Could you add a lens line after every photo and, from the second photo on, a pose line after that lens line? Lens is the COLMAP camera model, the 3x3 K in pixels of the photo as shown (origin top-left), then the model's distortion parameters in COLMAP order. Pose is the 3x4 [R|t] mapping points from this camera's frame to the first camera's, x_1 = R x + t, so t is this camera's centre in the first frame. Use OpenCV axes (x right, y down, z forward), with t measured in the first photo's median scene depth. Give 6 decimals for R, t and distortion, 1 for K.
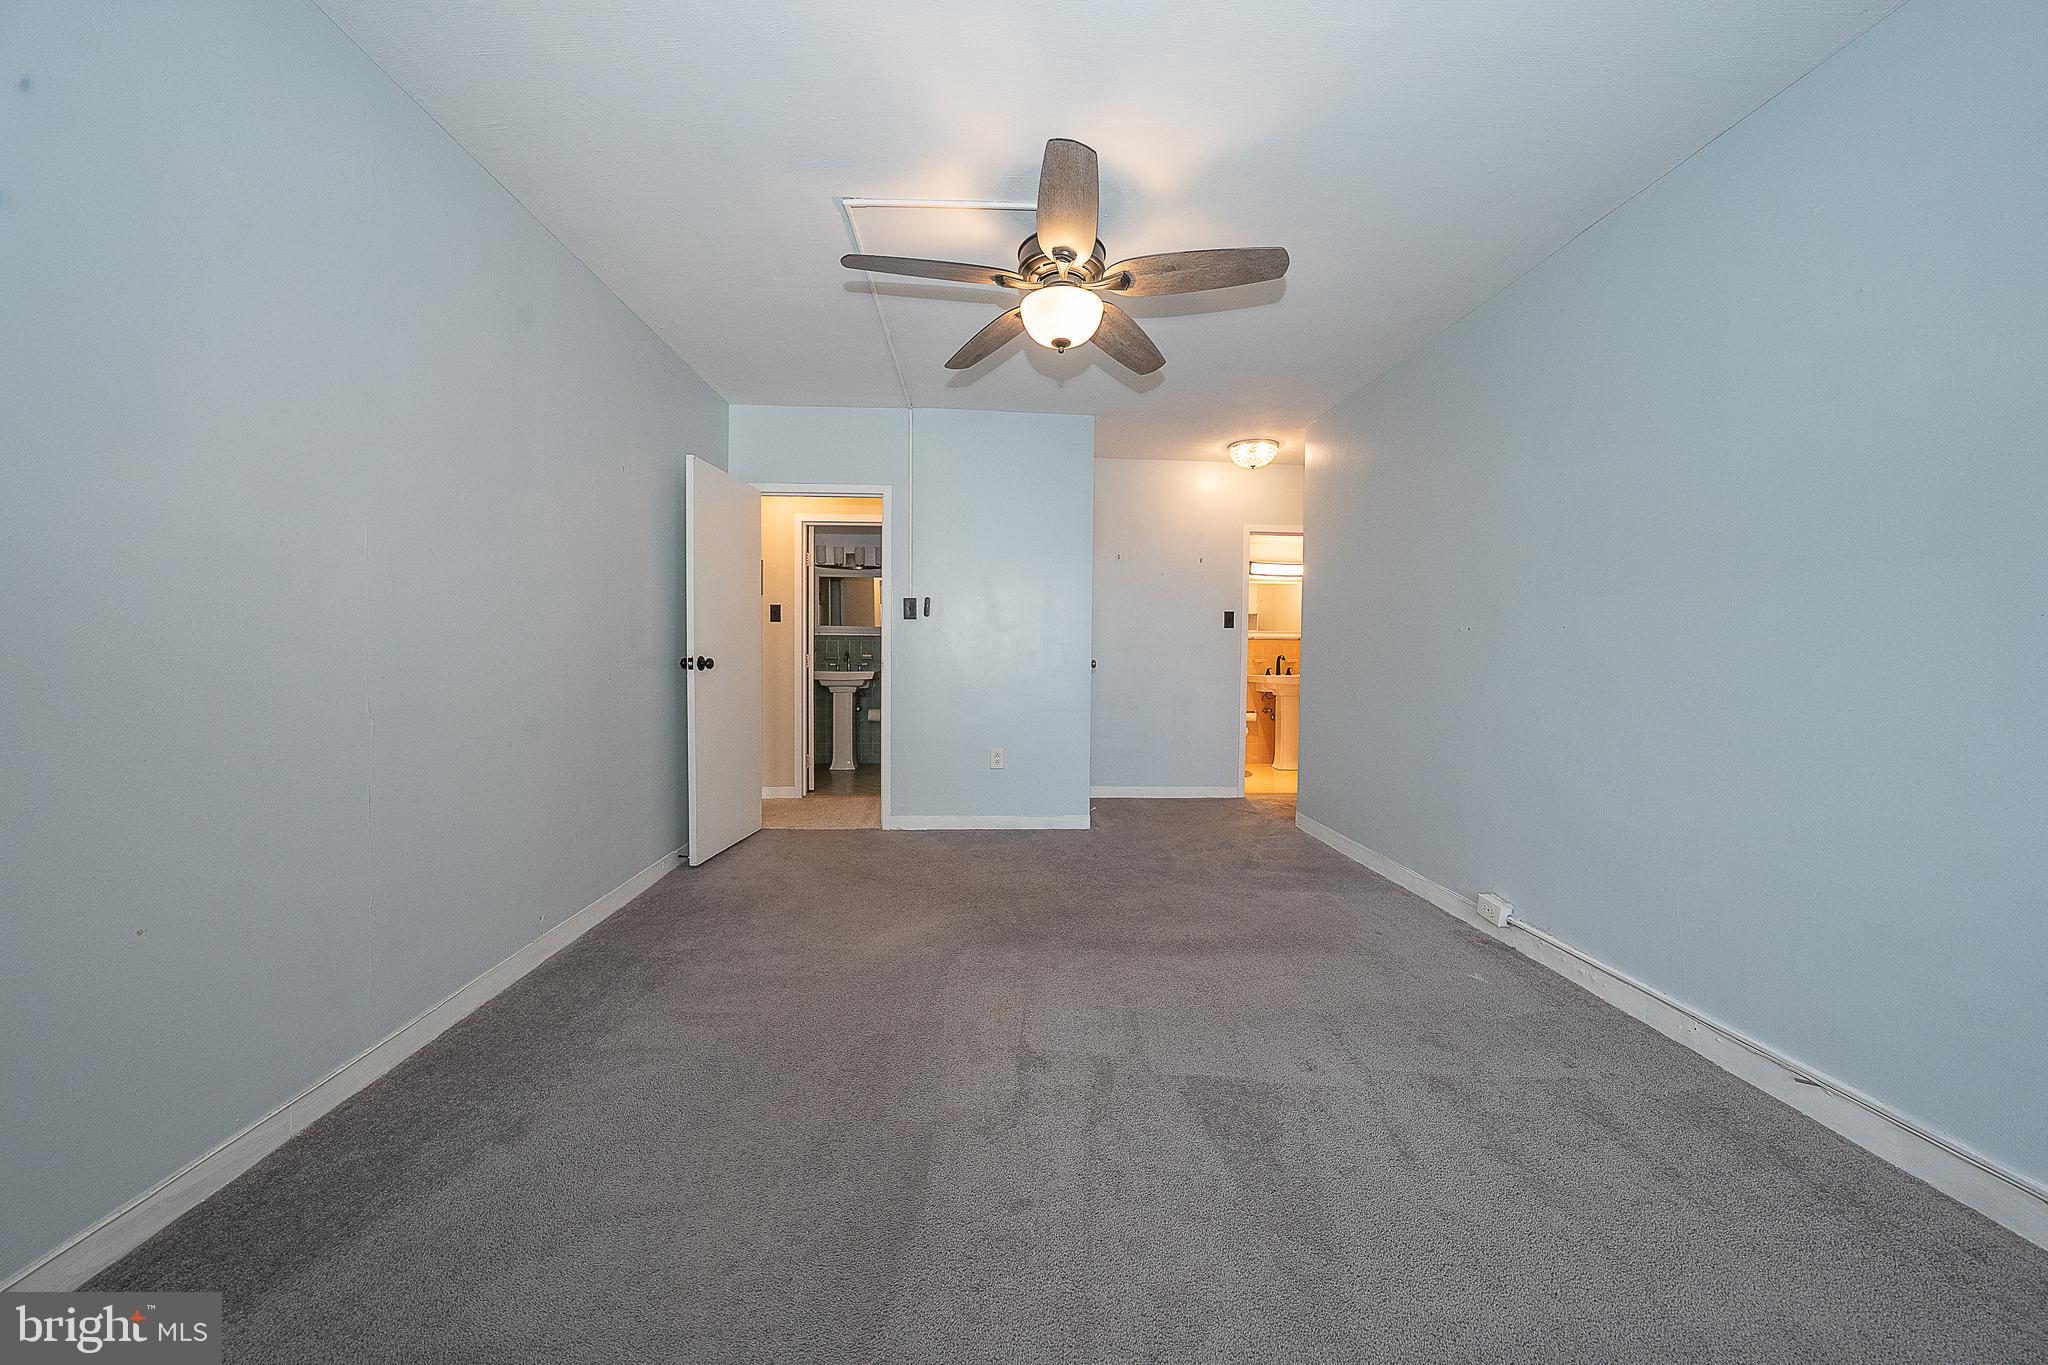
lens RADIAL K [[705.2, 0, 1014.9], [0, 705.2, 679.7], [0, 0, 1]] dist [-0.029662, 0.005589]
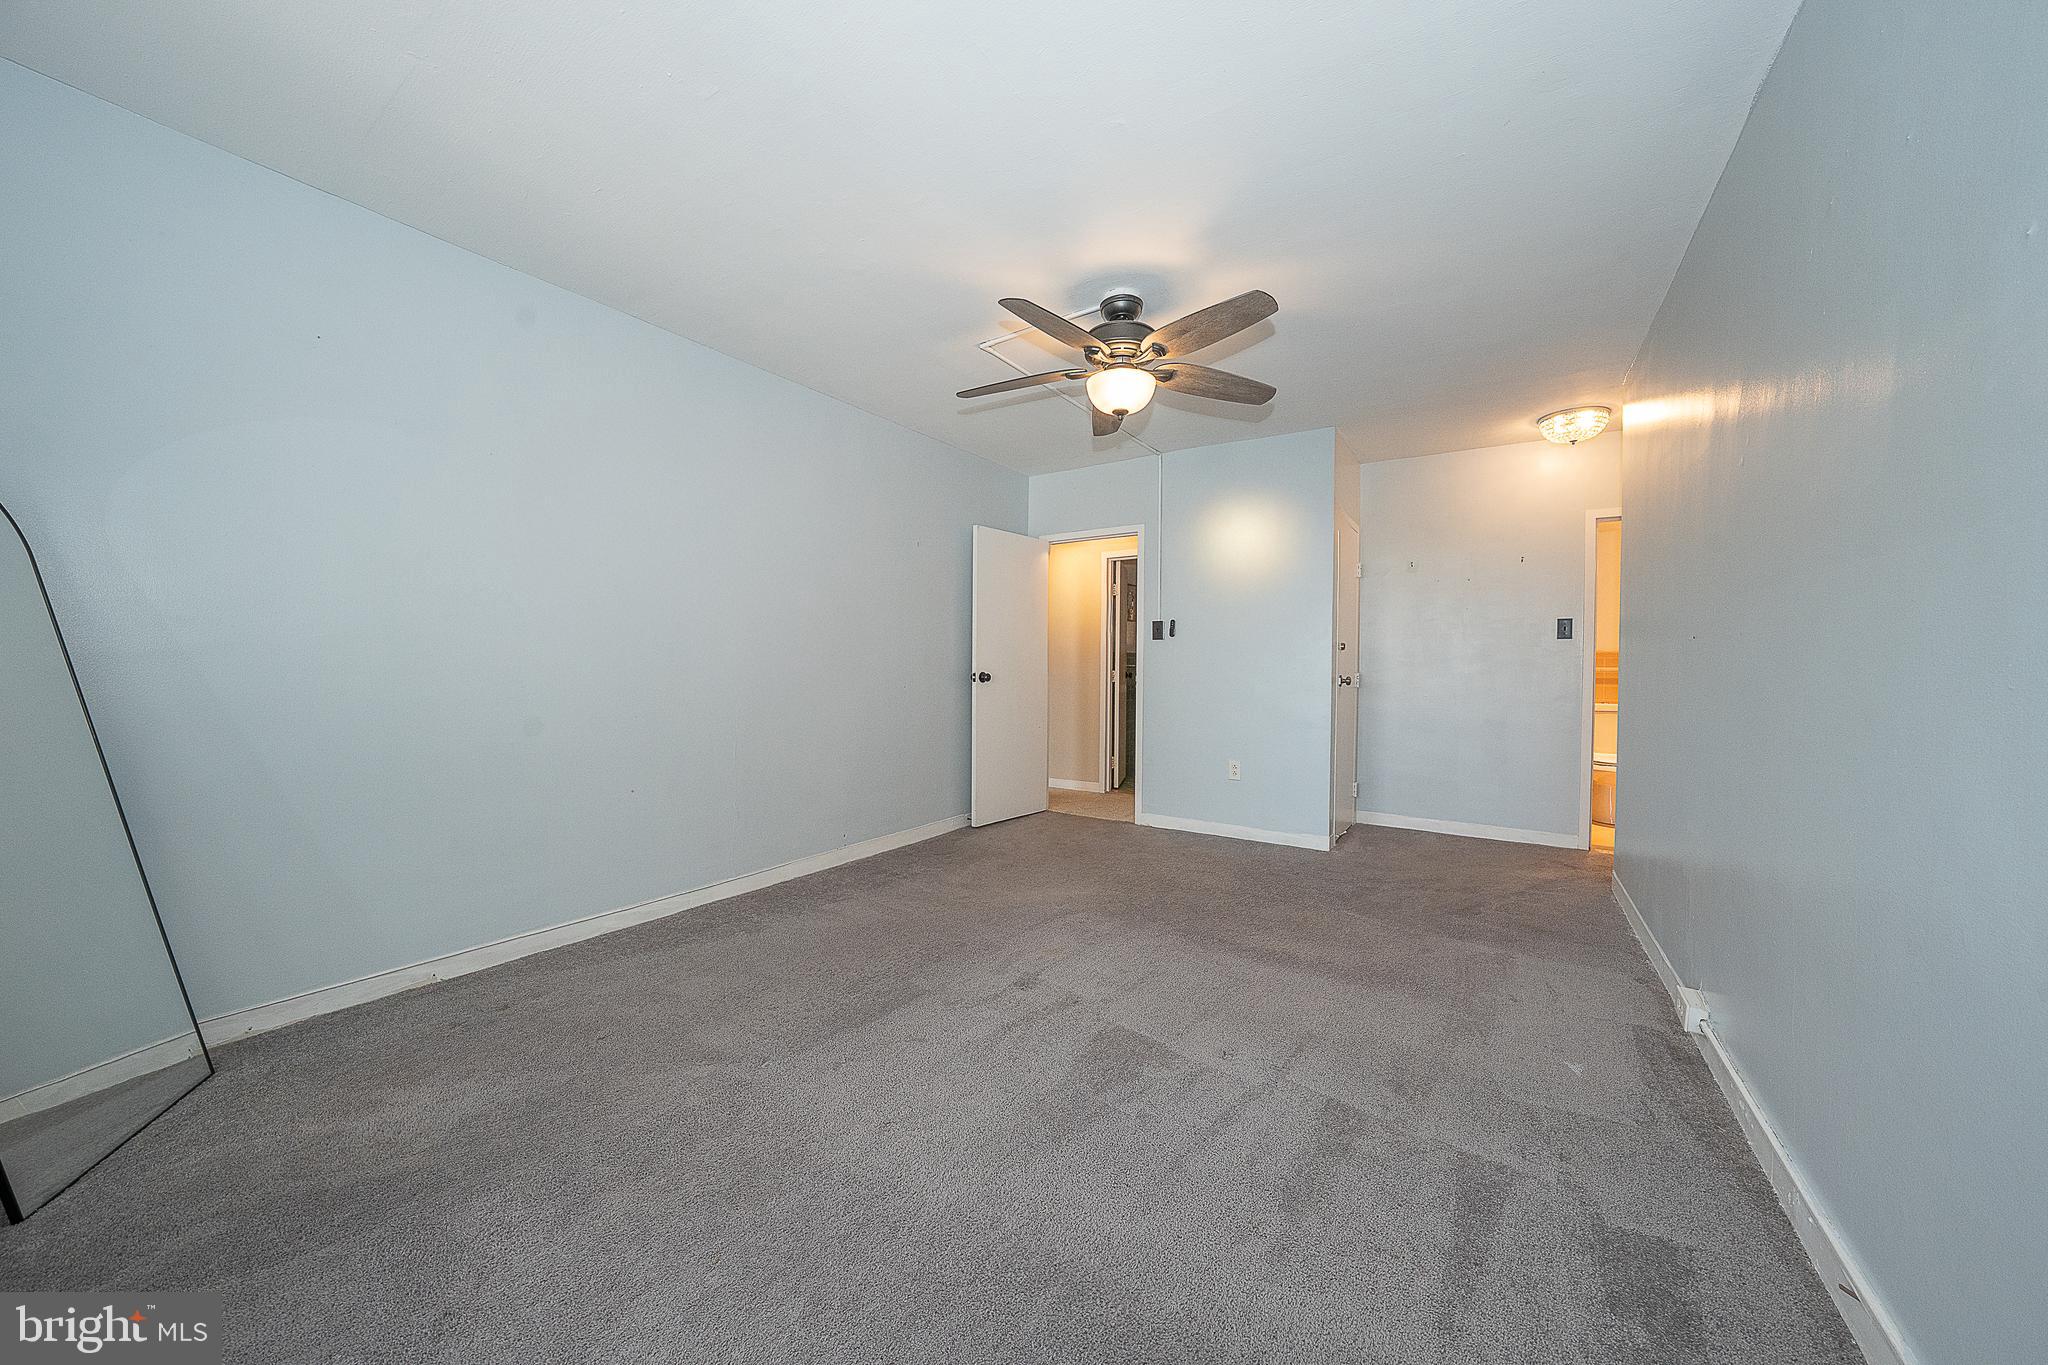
lens RADIAL K [[705.2, 0, 1021.4], [0, 705.2, 676.6], [0, 0, 1]] dist [-0.029662, 0.005589]
pose [[0.793433, 0.004488, -0.608641, 0.365749], [-0.021313, 0.999564, -0.020413, 0.001145], [0.608284, 0.029168, 0.793183, -0.026971]]
